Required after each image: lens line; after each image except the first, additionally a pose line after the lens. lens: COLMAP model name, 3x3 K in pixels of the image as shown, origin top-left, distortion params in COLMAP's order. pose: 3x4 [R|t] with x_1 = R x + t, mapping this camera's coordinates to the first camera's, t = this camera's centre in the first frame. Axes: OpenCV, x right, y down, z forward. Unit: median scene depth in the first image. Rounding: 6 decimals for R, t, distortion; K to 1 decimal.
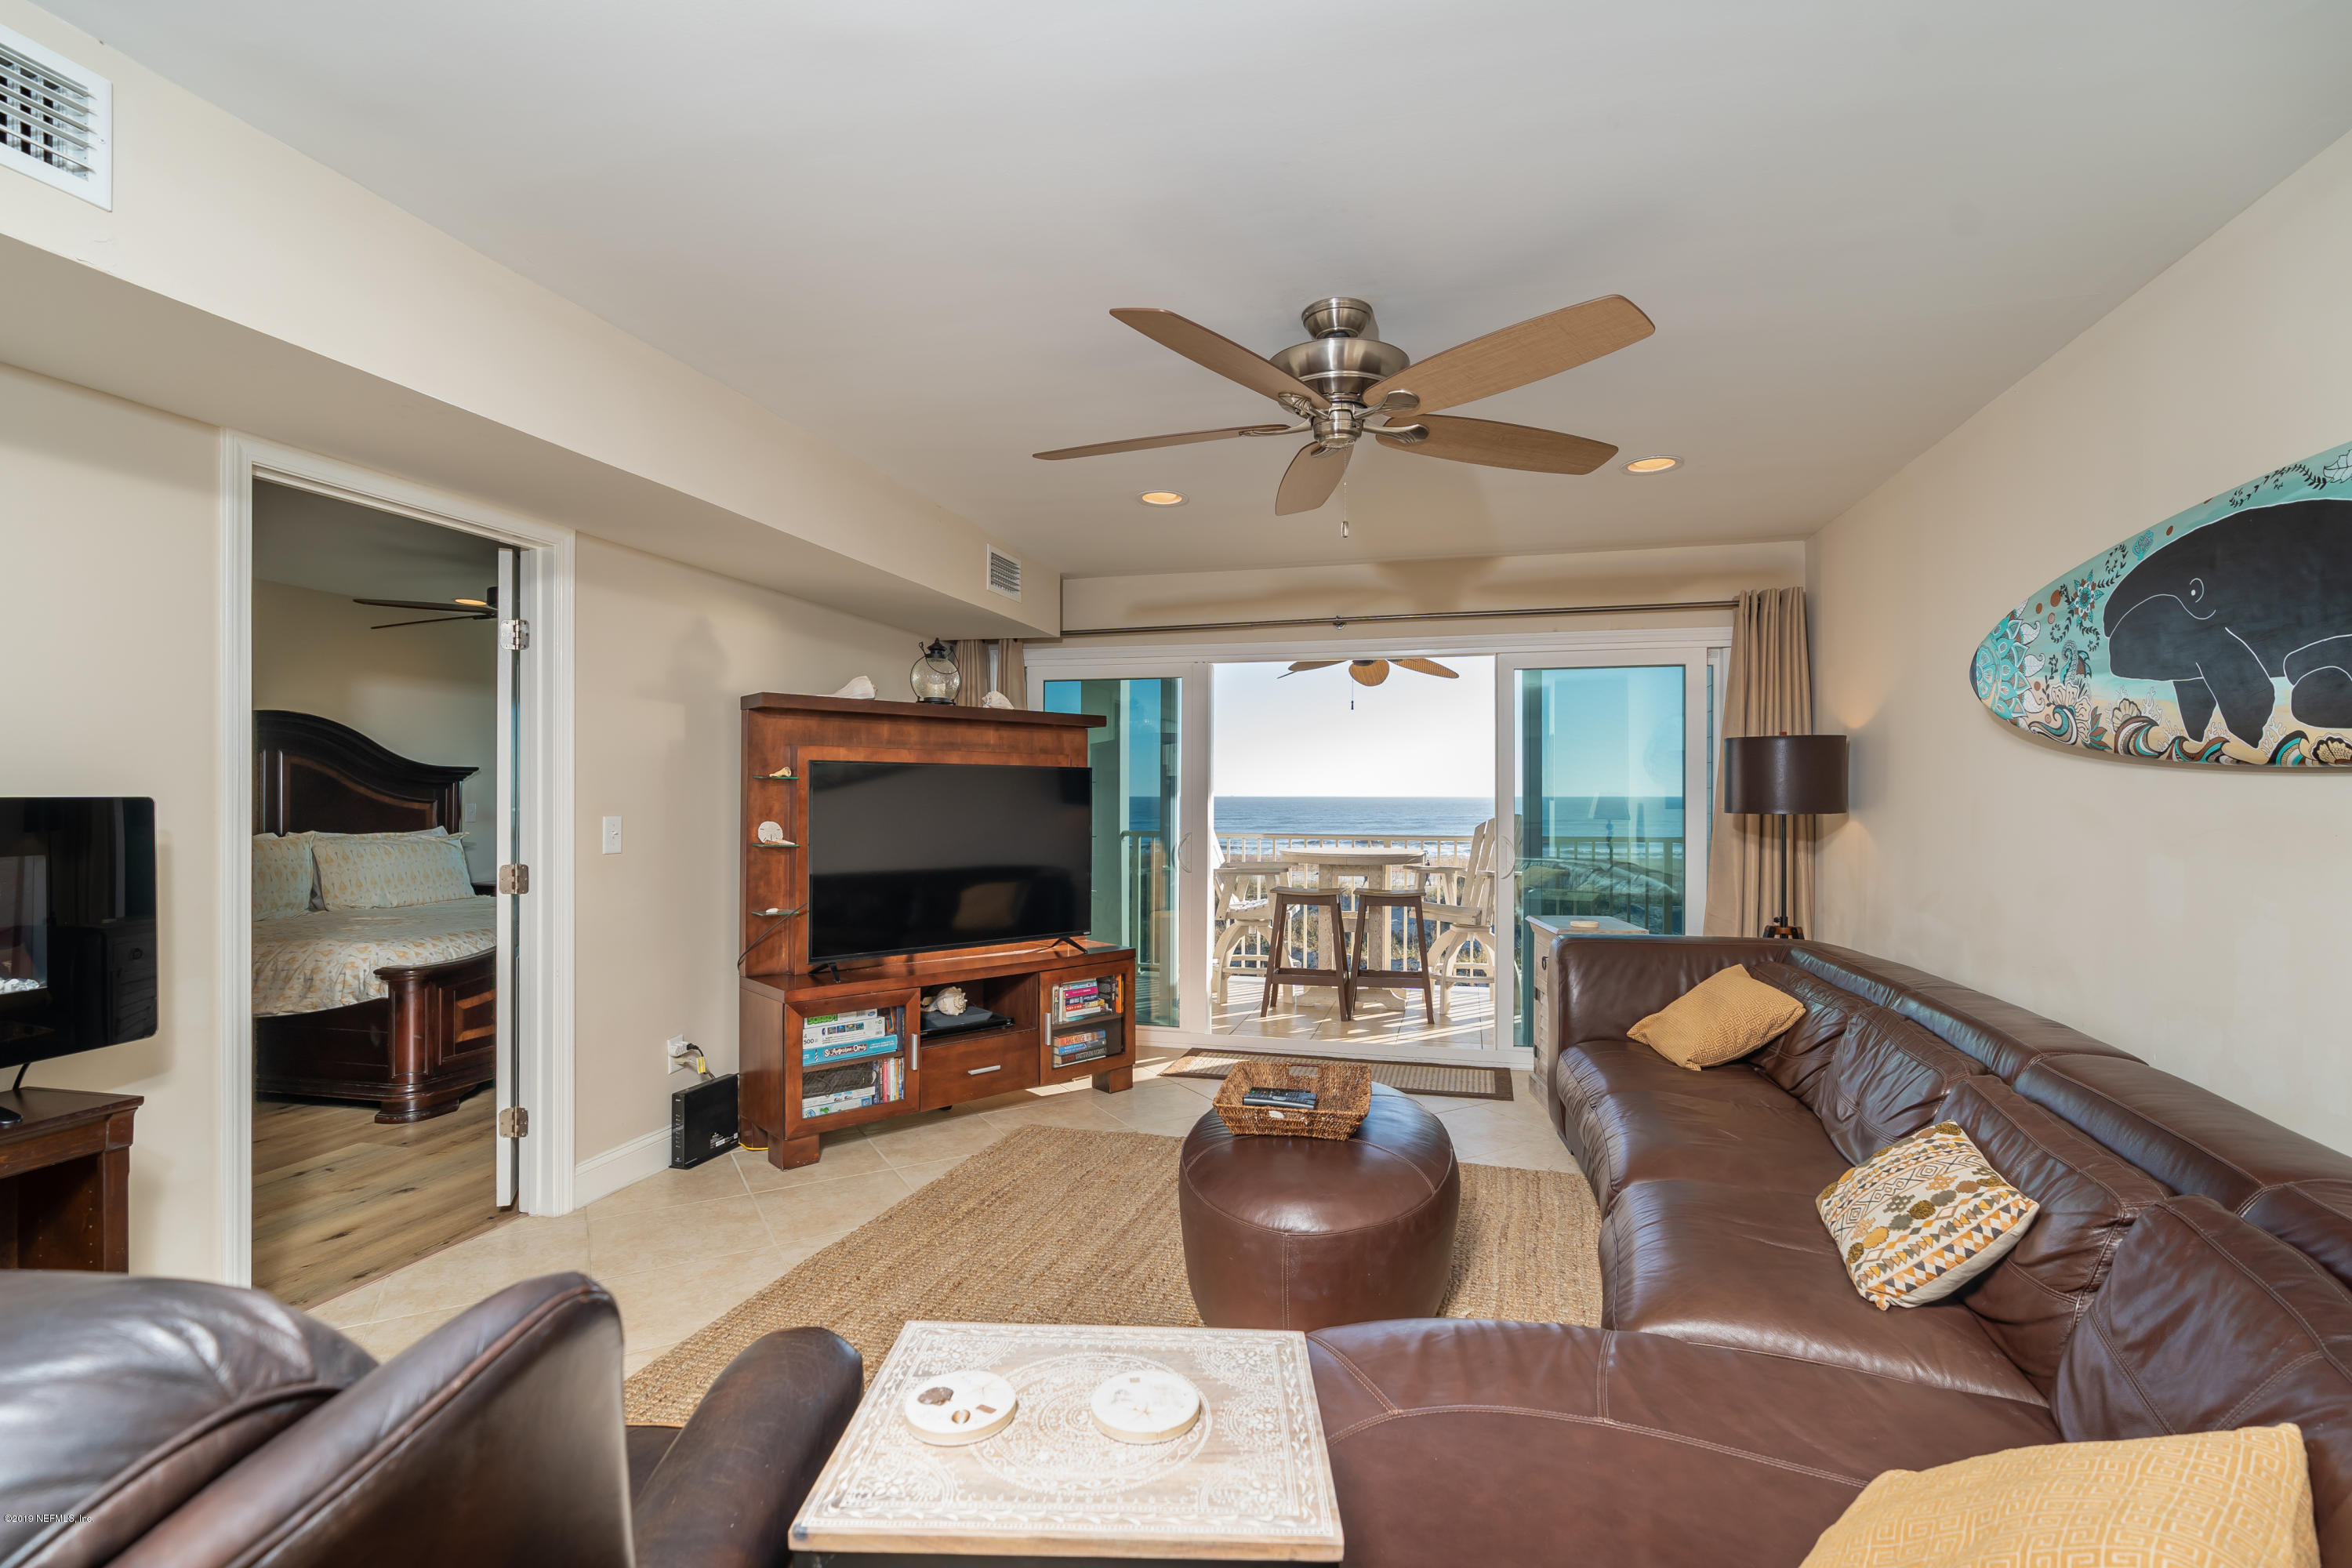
lens RADIAL K [[1045.9, 0, 1171.0], [0, 1045.9, 805.8], [0, 0, 1]] dist [-0.010014, 0.000614]
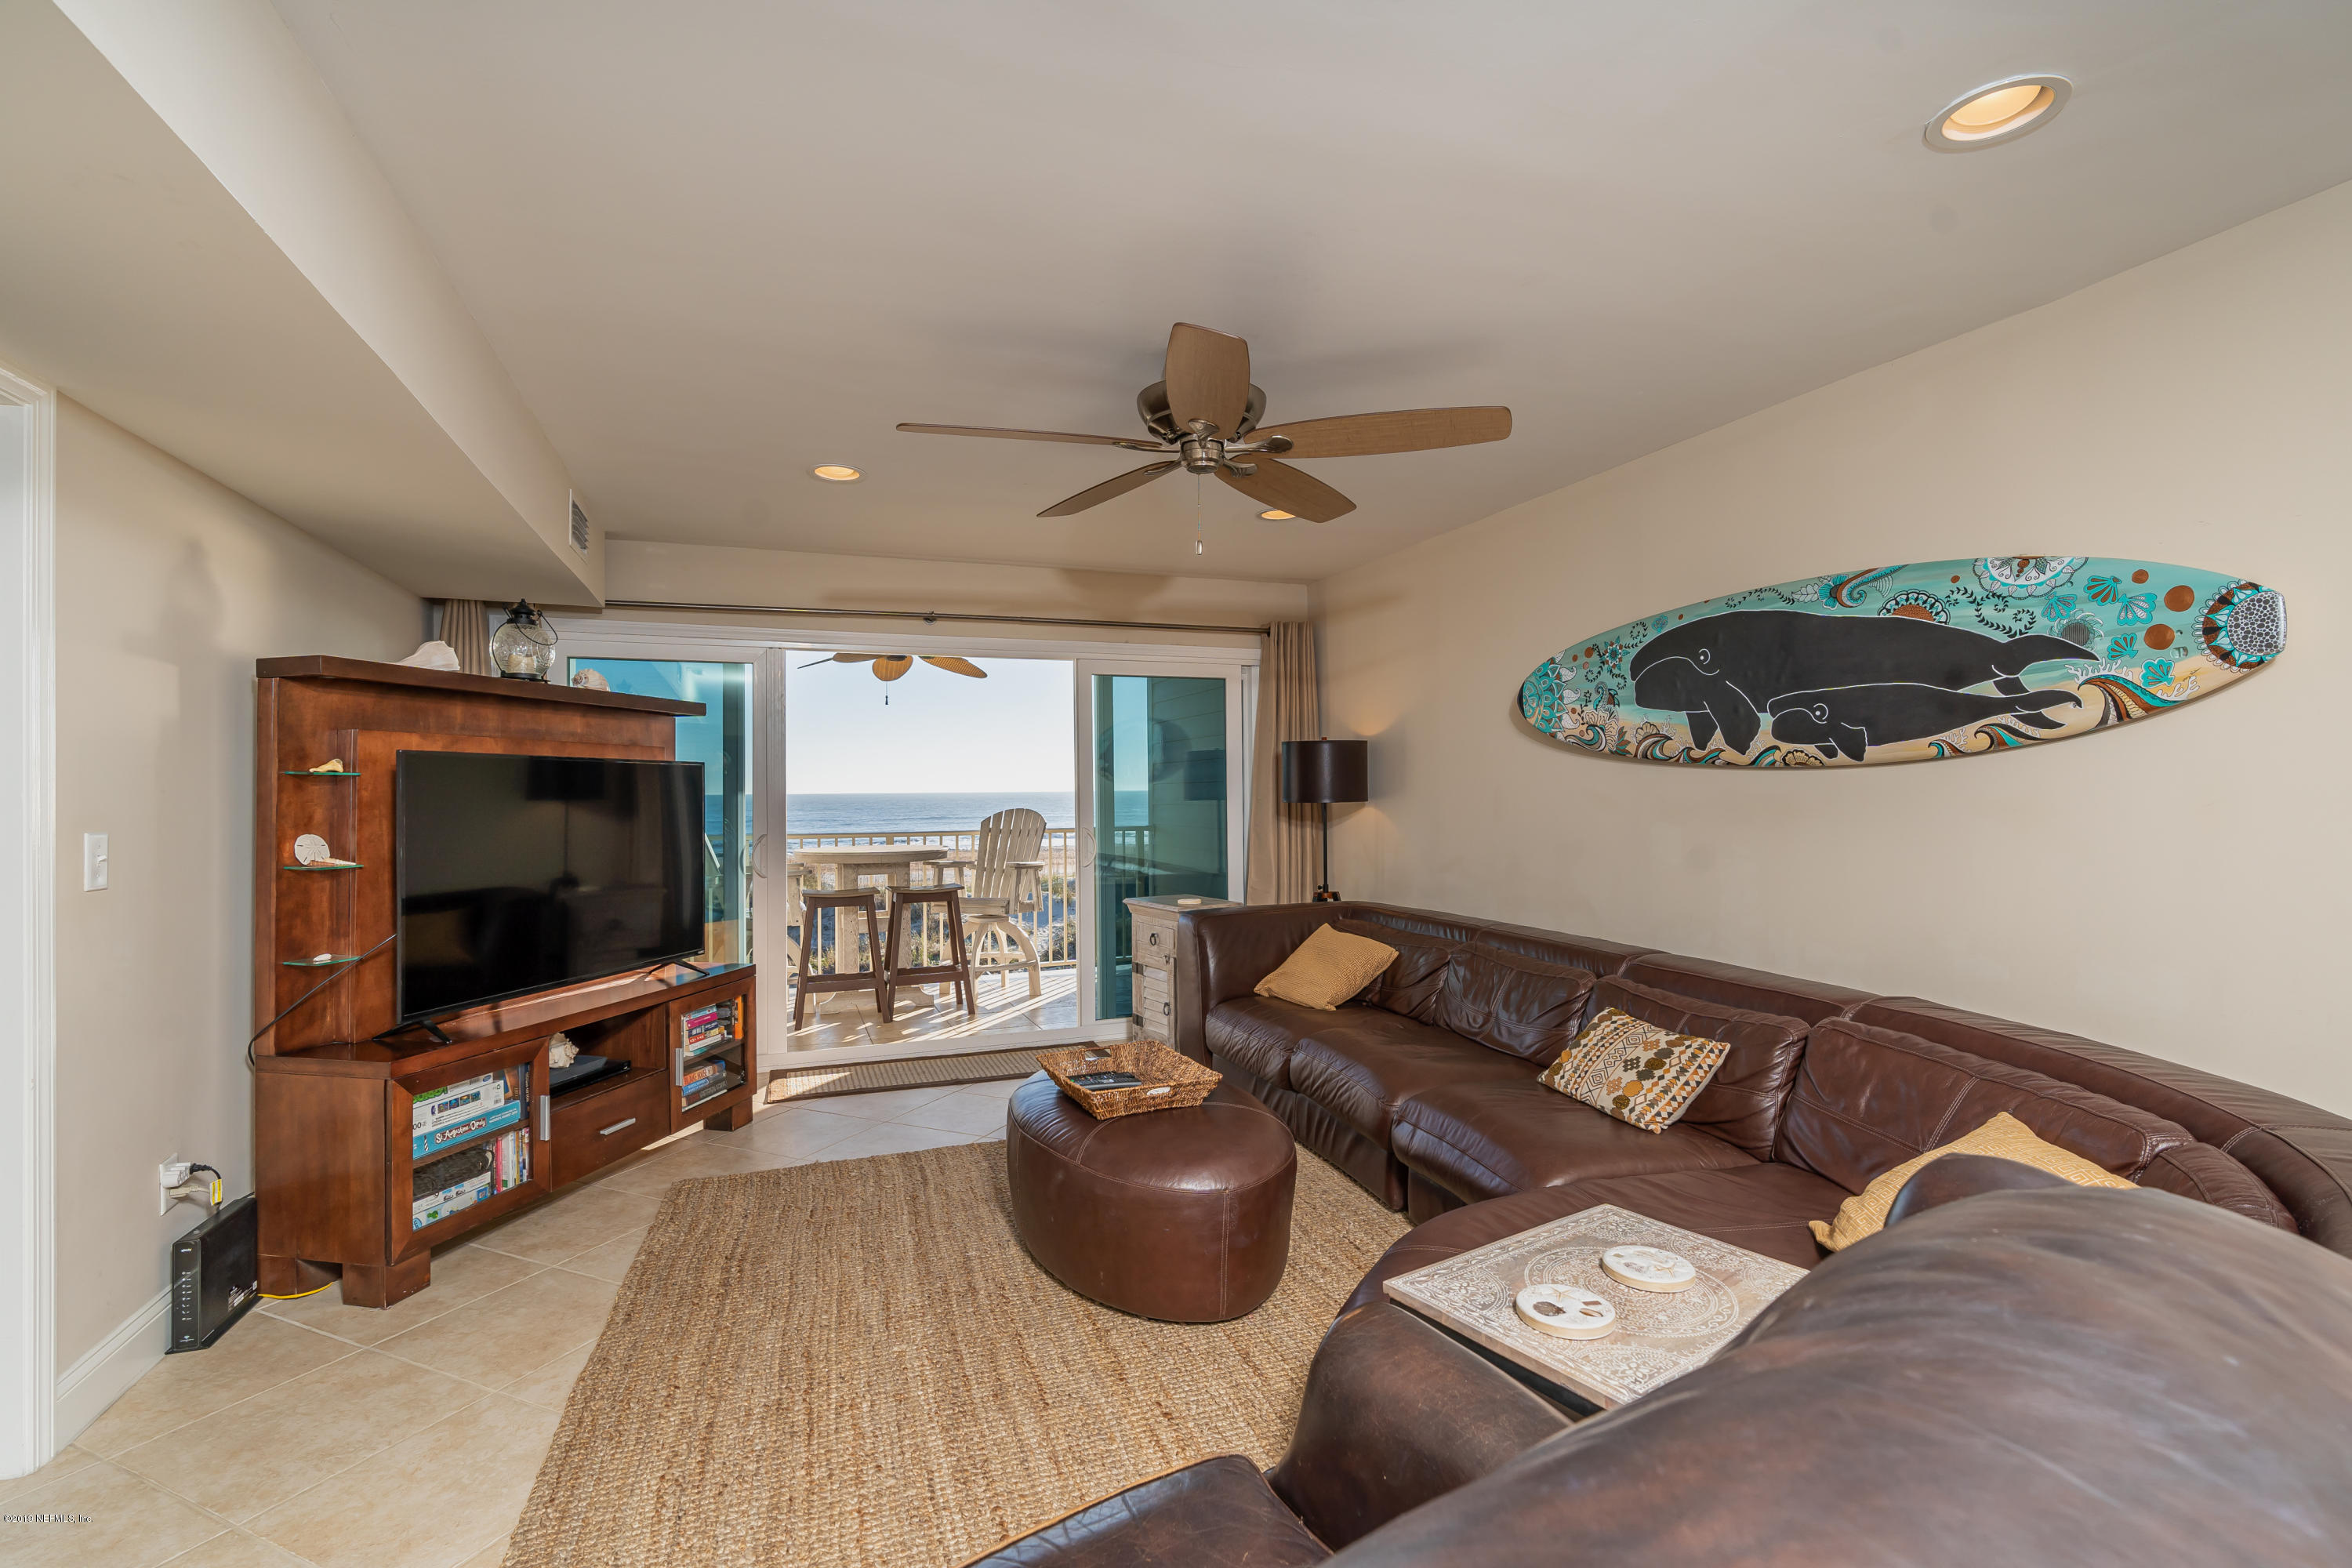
lens RADIAL K [[1046.1, 0, 1179.5], [0, 1046.1, 794.1], [0, 0, 1]] dist [-0.010423, 0.003225]
pose [[0.821077, -0.010992, 0.570712, -0.299060], [0.015722, 0.999871, -0.003361, -0.001066], [-0.570602, 0.011732, 0.821143, 0.069323]]
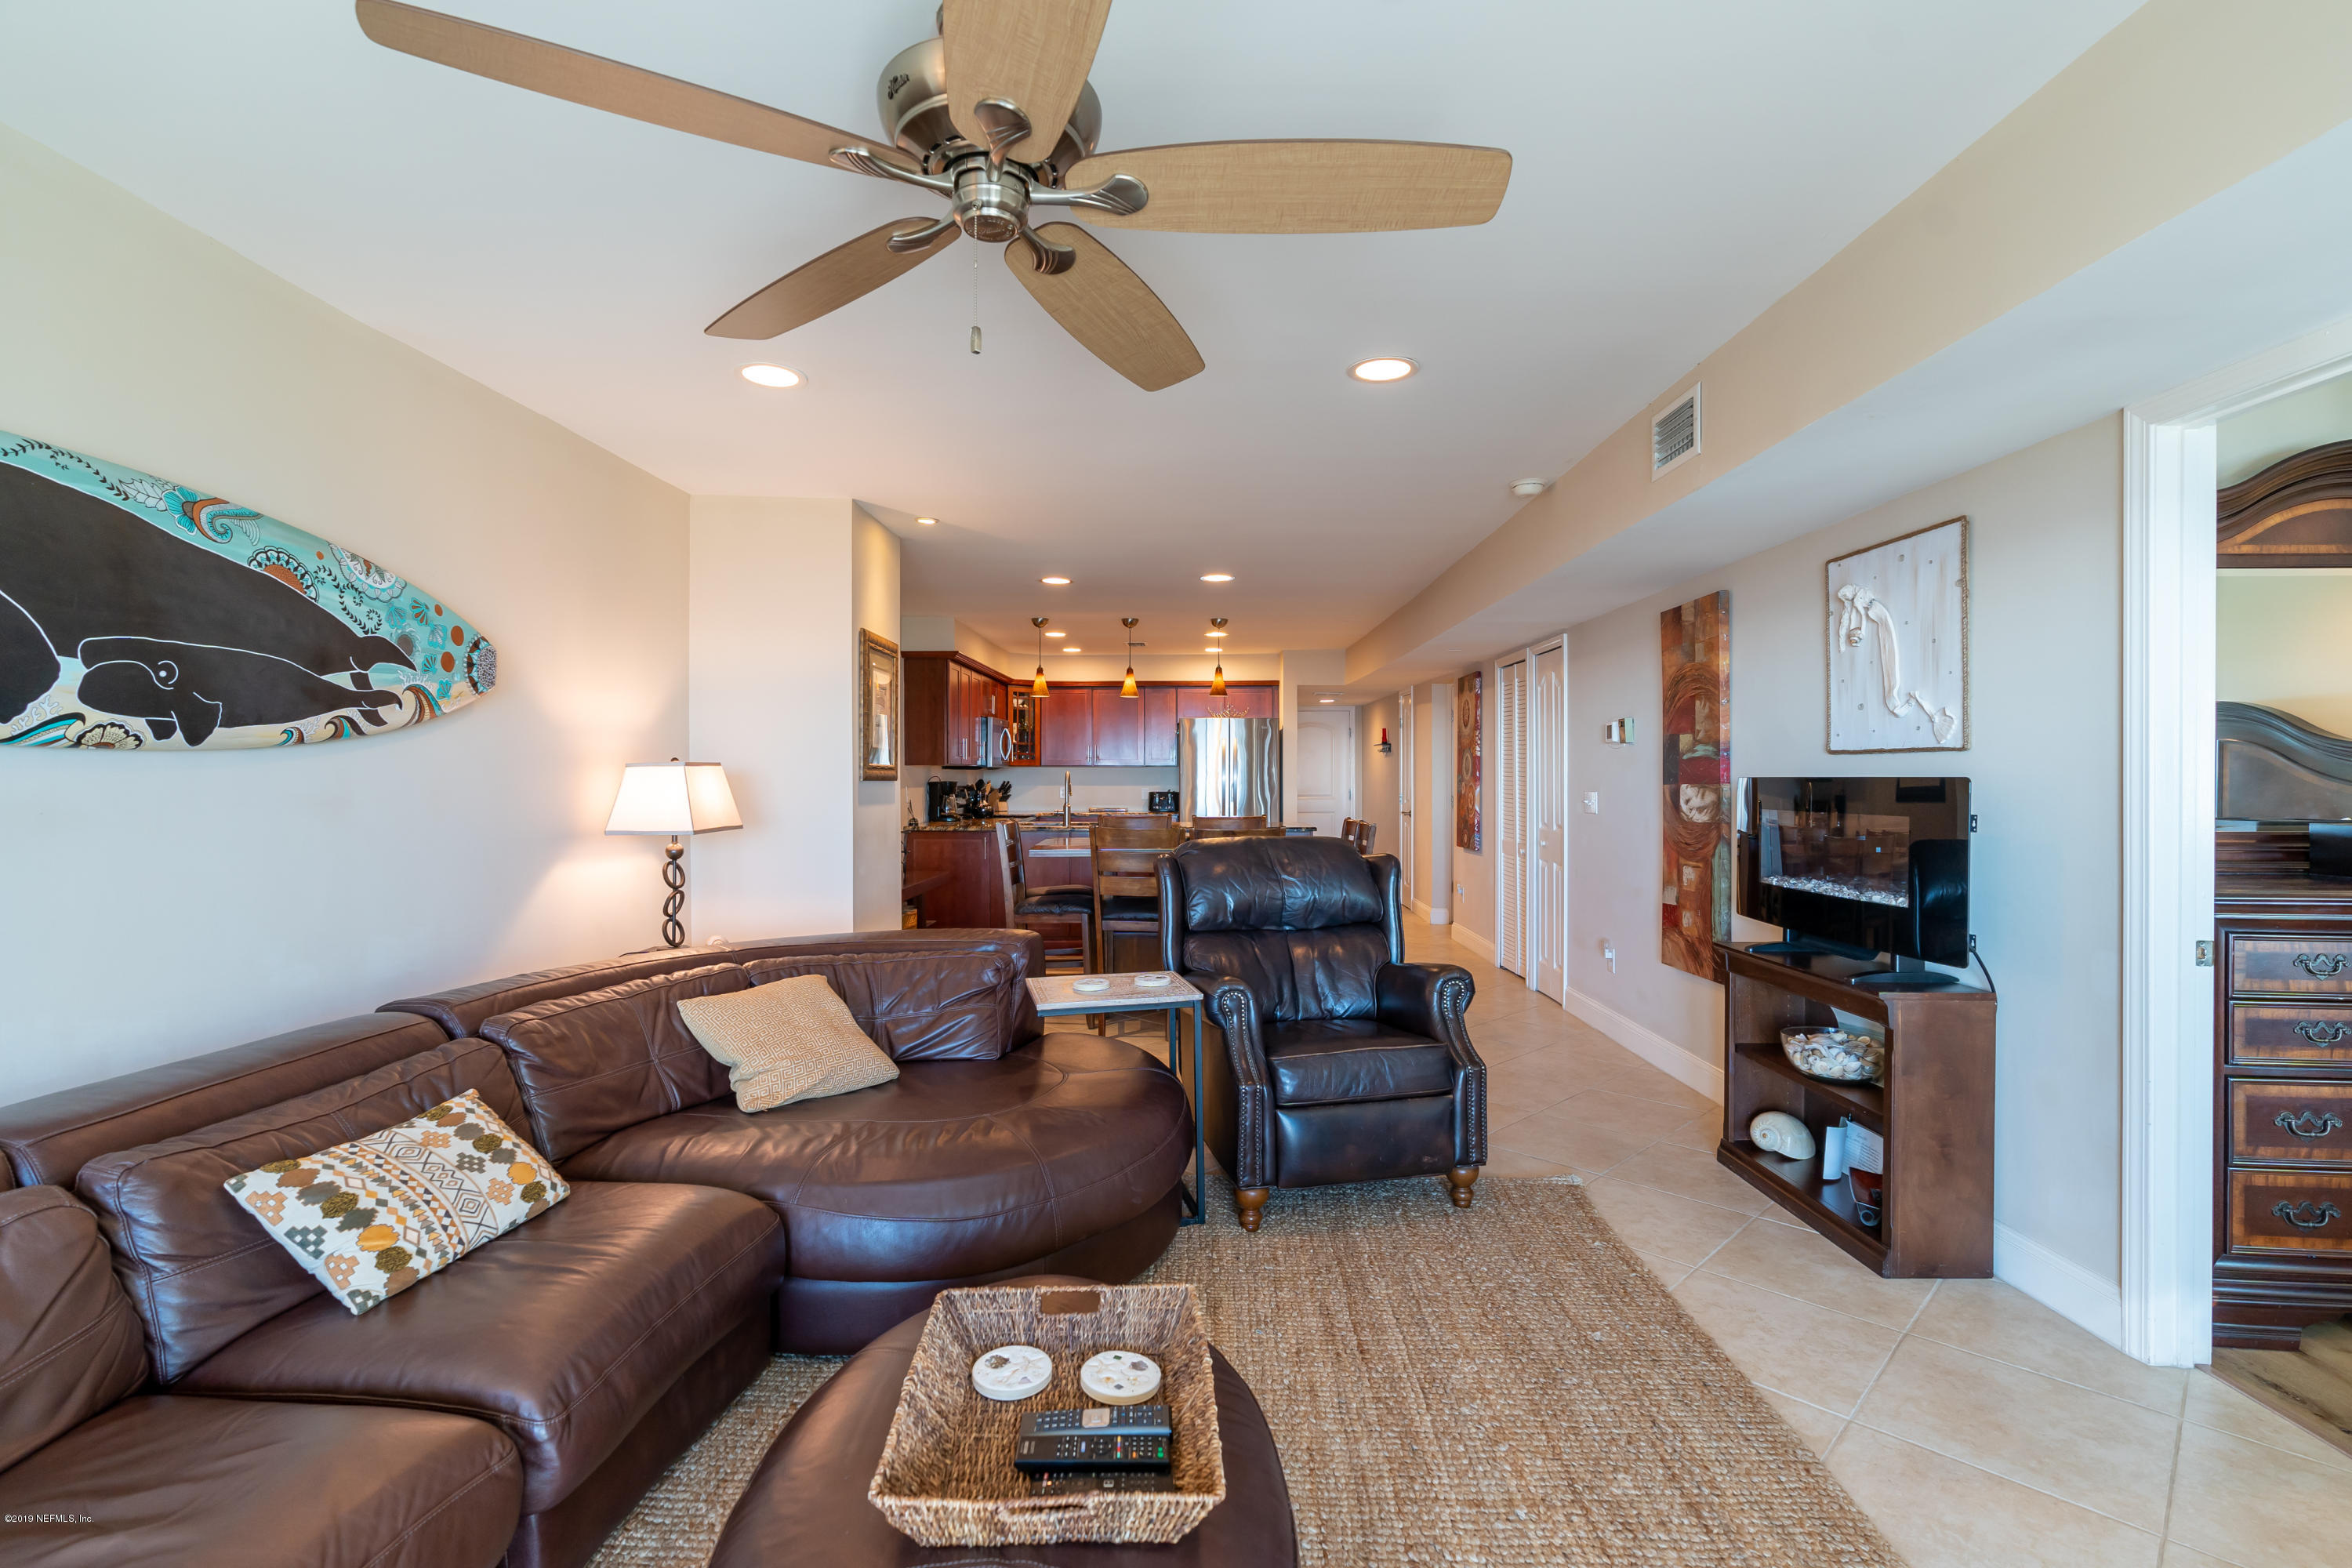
lens RADIAL K [[1083.8, 0, 1176.9], [0, 1083.8, 753.6], [0, 0, 1]] dist [-0.006860, 0.001466]
pose [[-0.973272, -0.003220, -0.229631, 0.116578], [-0.001327, 0.999964, -0.008397, -0.010408], [0.229650, -0.007868, -0.973241, 1.013224]]
